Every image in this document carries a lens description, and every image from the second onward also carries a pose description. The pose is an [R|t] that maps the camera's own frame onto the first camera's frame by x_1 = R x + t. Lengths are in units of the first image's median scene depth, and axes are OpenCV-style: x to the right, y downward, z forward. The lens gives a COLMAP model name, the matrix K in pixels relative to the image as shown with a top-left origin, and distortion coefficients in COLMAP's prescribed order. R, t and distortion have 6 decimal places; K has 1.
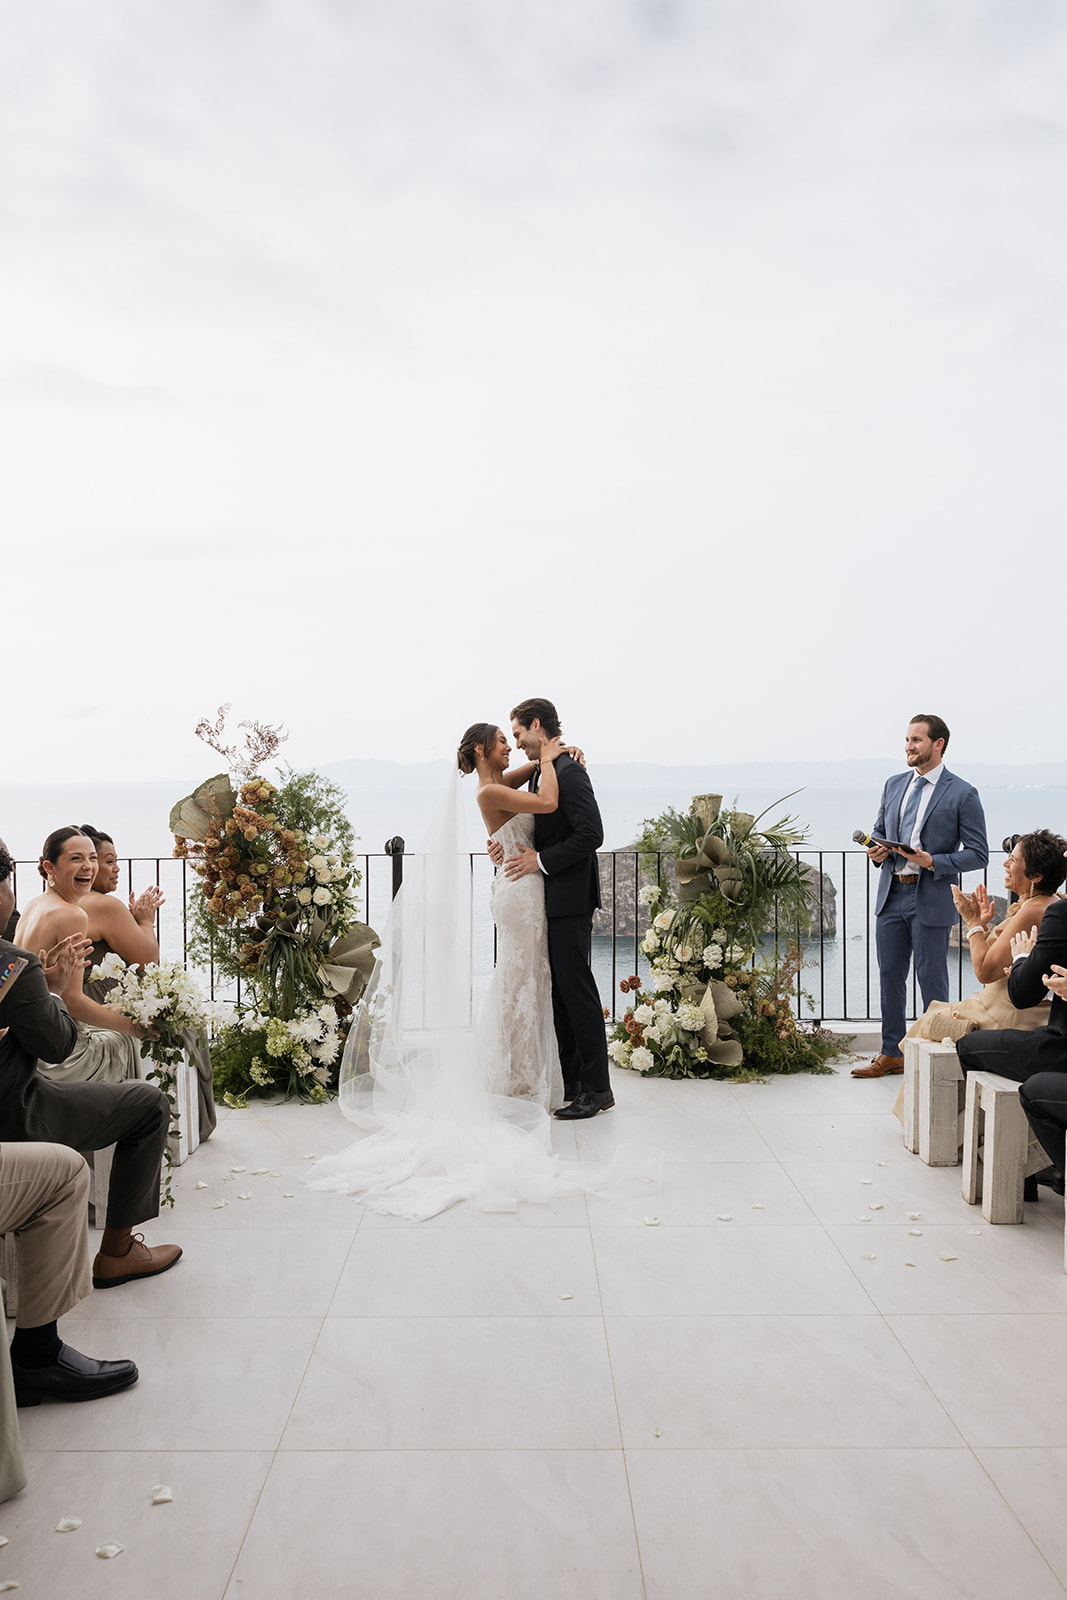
lens RADIAL K [[1338.9, 0, 513.7], [0, 1338.9, 801.3], [0, 0, 1]] dist [-0.008569, -0.006612]
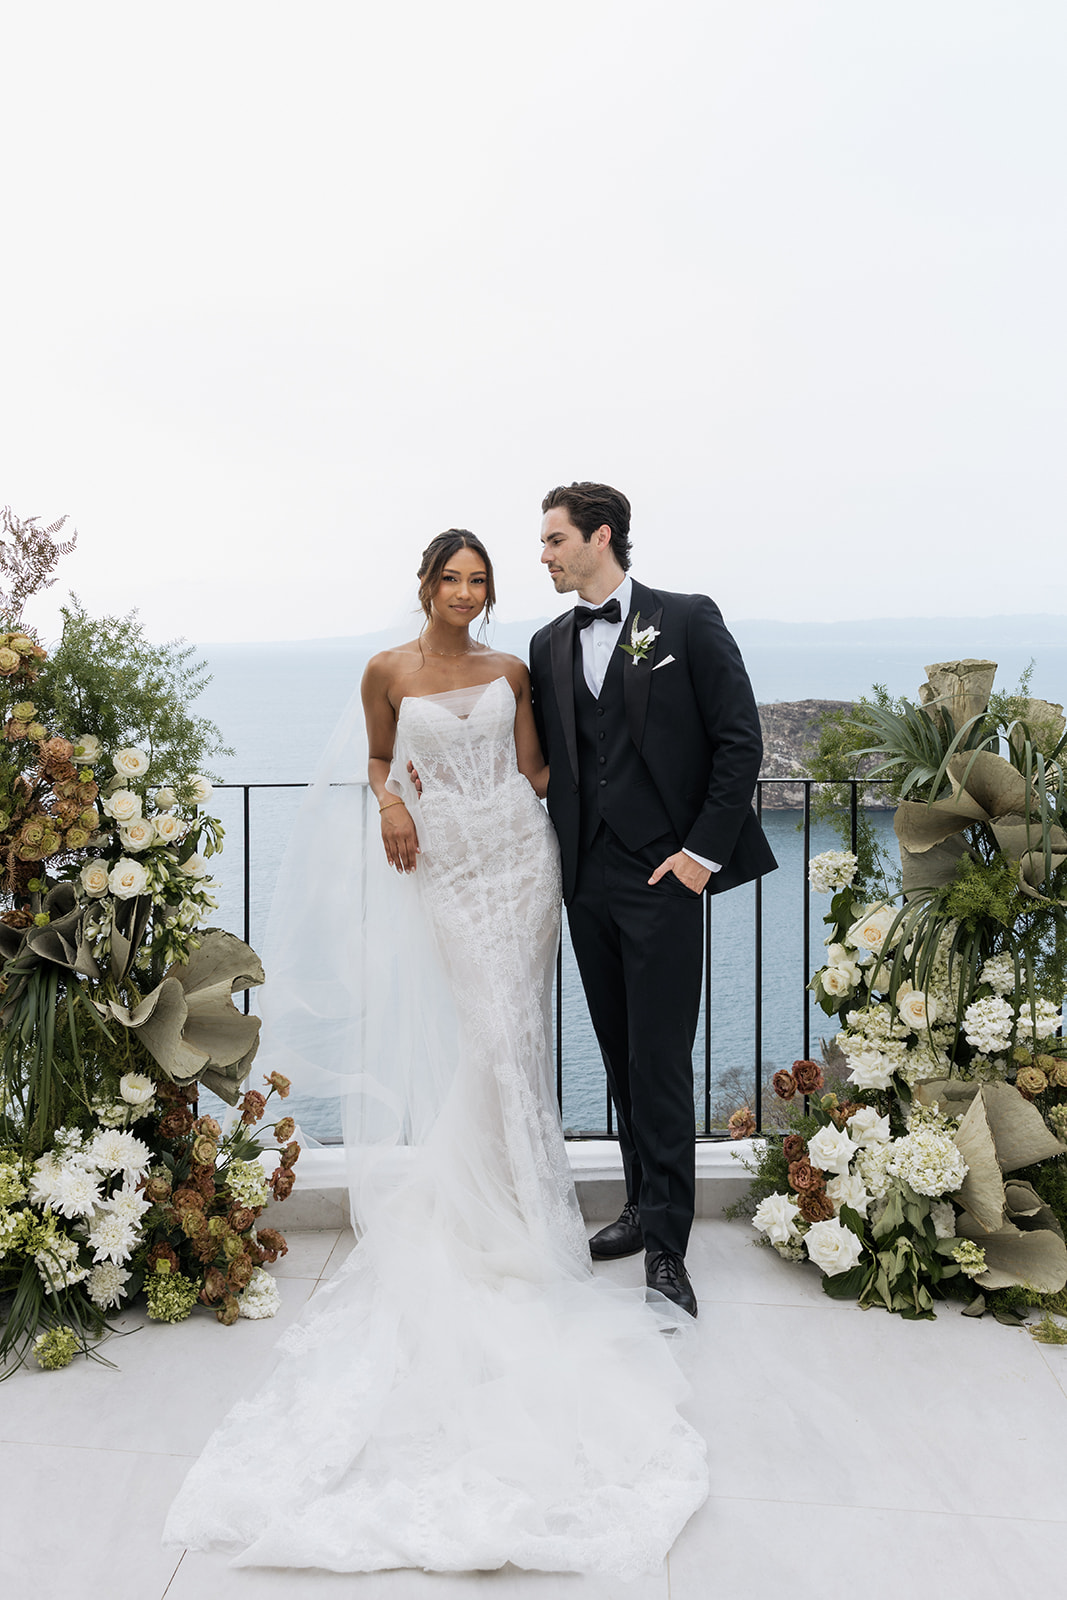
lens RADIAL K [[1313.8, 0, 452.8], [0, 1313.8, 706.8], [0, 0, 1]] dist [0.052098, -0.001201]
pose [[0.990822, 0.002724, -0.135147, 0.031476], [0.001154, 0.999590, 0.028603, -0.002665], [0.135169, -0.028497, 0.990413, 0.544617]]
